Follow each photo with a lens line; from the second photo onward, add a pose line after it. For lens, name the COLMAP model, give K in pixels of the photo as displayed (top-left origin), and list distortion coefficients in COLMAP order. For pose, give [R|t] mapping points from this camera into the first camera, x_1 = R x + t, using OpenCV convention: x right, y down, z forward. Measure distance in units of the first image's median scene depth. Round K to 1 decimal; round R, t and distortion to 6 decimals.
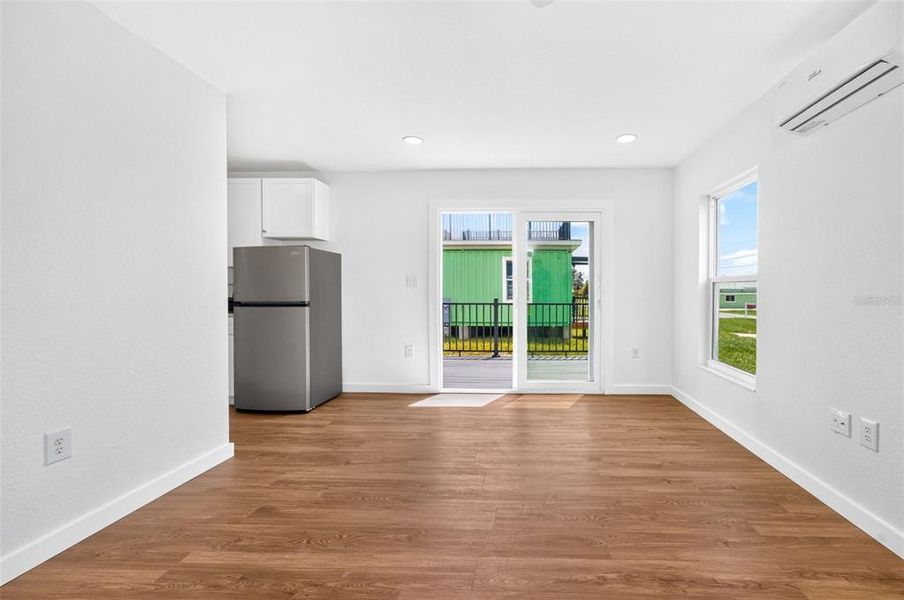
lens RADIAL K [[390.5, 0, 513.3], [0, 390.5, 293.5], [0, 0, 1]] dist [0.001542, 0.000344]
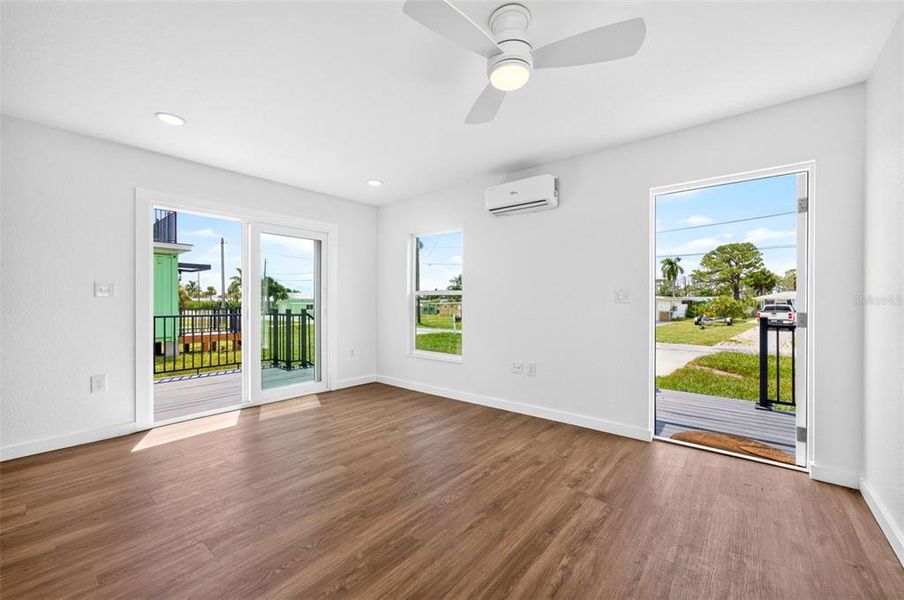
lens RADIAL K [[364.4, 0, 450.2], [0, 364.4, 299.9], [0, 0, 1]] dist [-0.036185, 0.024929]
pose [[0.615307, 0.001826, 0.788286, -0.405535], [0.005425, 0.999964, -0.006551, -0.003342], [-0.788269, 0.008307, 0.615275, 0.055565]]
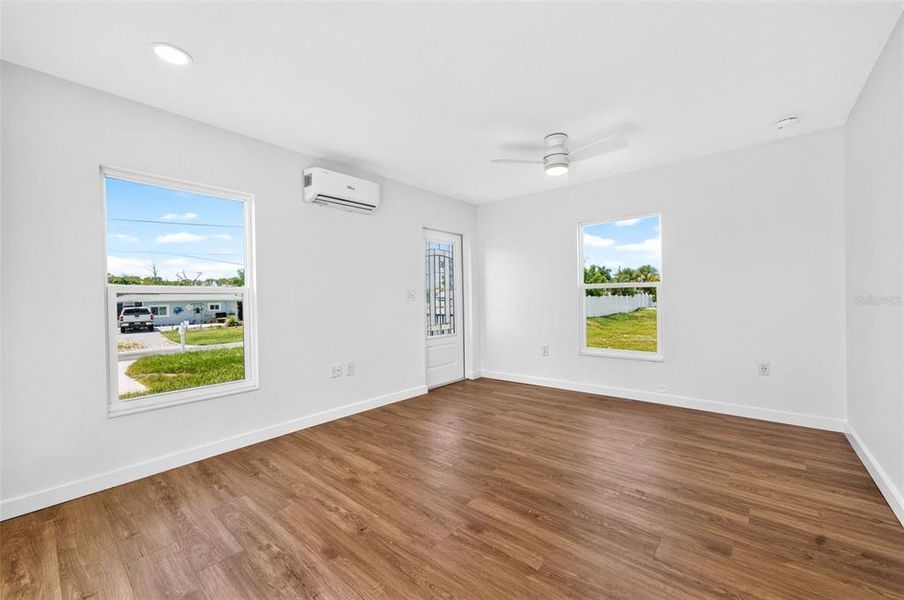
lens RADIAL K [[359.9, 0, 452.0], [0, 359.9, 300.0], [0, 0, 1]] dist [0.000166, 0.000125]
pose [[-0.783466, 0.010634, 0.621344, -0.325579], [0.019365, 0.999786, 0.007307, -0.006783], [-0.621133, 0.017757, -0.783504, 0.955872]]
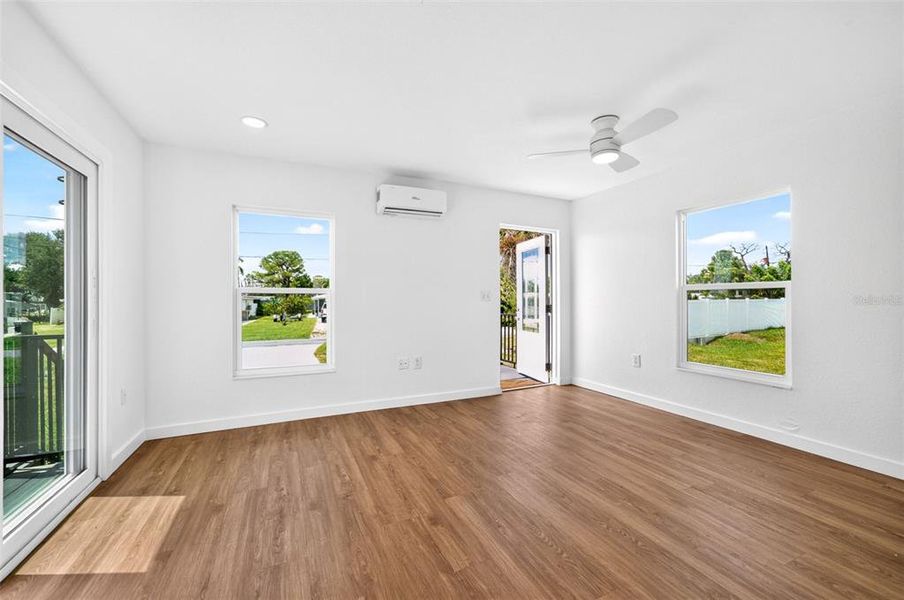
lens RADIAL K [[364.4, 0, 450.2], [0, 364.4, 299.9], [0, 0, 1]] dist [-0.036185, 0.024929]
pose [[-0.455105, 0.000032, 0.890438, -0.488016], [0.006812, 0.999971, 0.003446, -0.008420], [-0.890412, 0.007634, -0.455092, 0.793544]]
